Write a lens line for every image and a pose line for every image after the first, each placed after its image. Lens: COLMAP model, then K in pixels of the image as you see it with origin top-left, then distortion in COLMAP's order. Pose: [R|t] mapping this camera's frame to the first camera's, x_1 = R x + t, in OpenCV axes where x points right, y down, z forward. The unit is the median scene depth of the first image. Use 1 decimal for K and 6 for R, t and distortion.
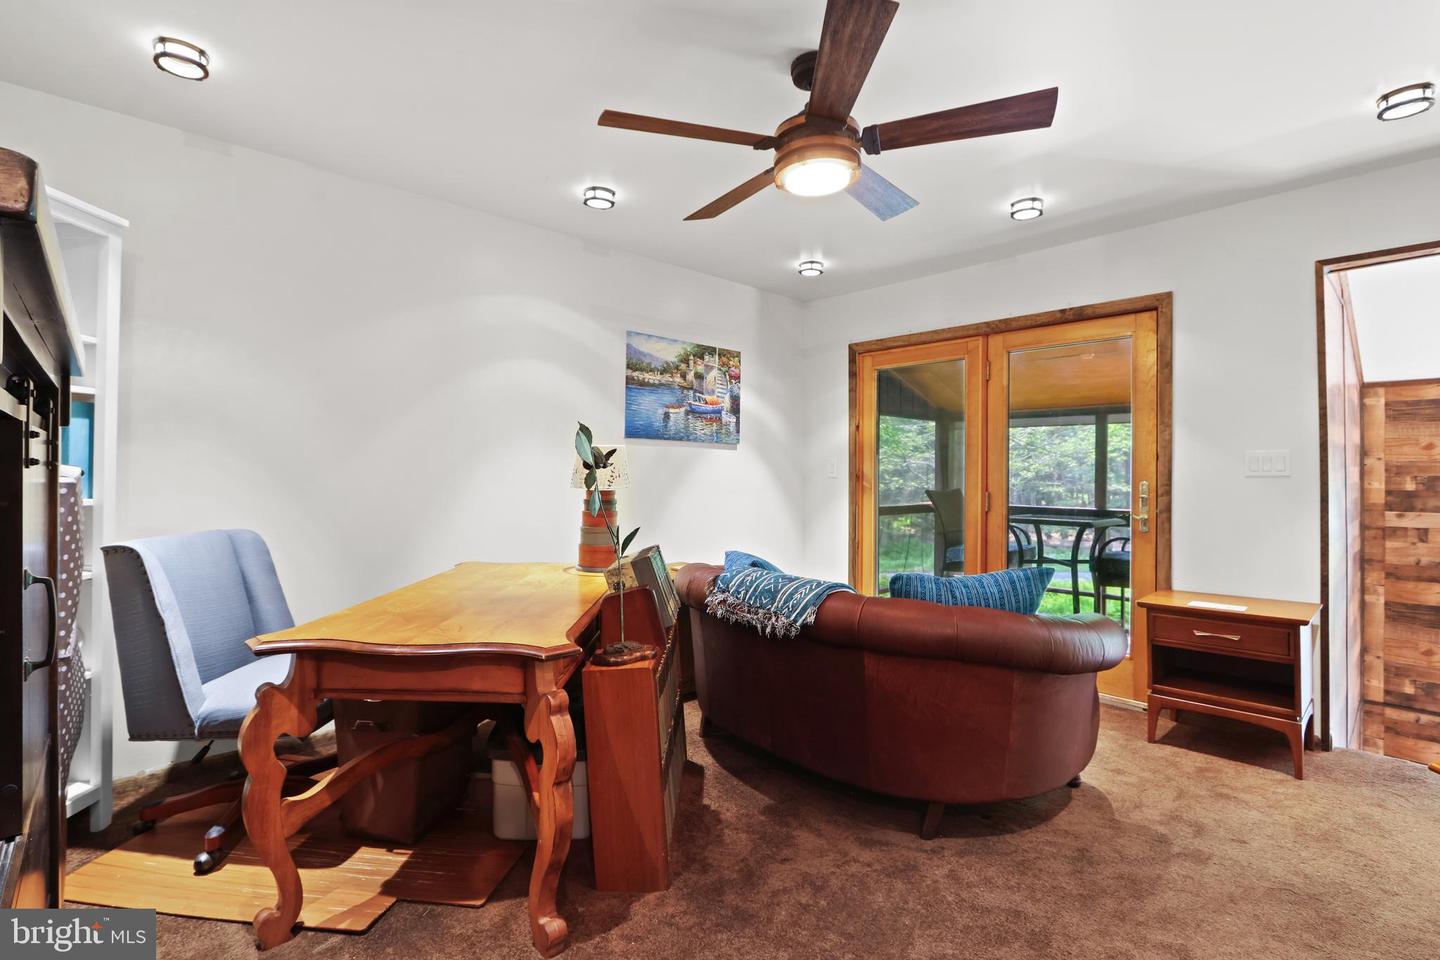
lens RADIAL K [[672.3, 0, 713.9], [0, 672.3, 474.1], [0, 0, 1]] dist [-0.022957, 0.004333]
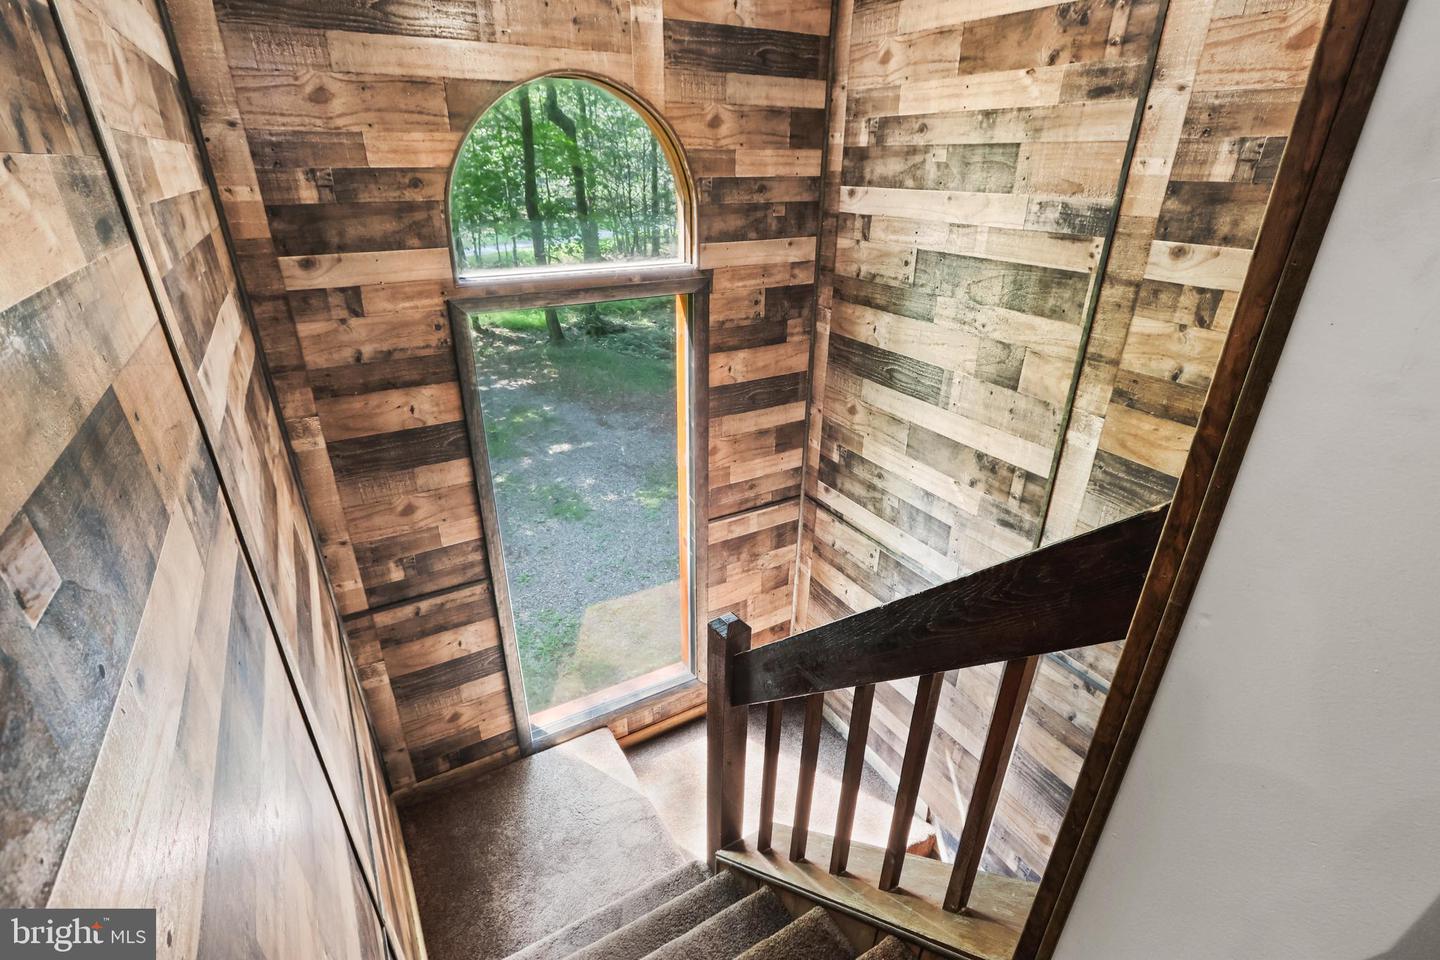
lens RADIAL K [[672.3, 0, 709.3], [0, 672.3, 493.1], [0, 0, 1]] dist [-0.022957, 0.004333]
pose [[0.206789, -0.434652, 0.876536, 0.616754], [-0.007000, 0.895221, 0.445568, -0.003124], [-0.978360, -0.098274, 0.182080, 0.619123]]
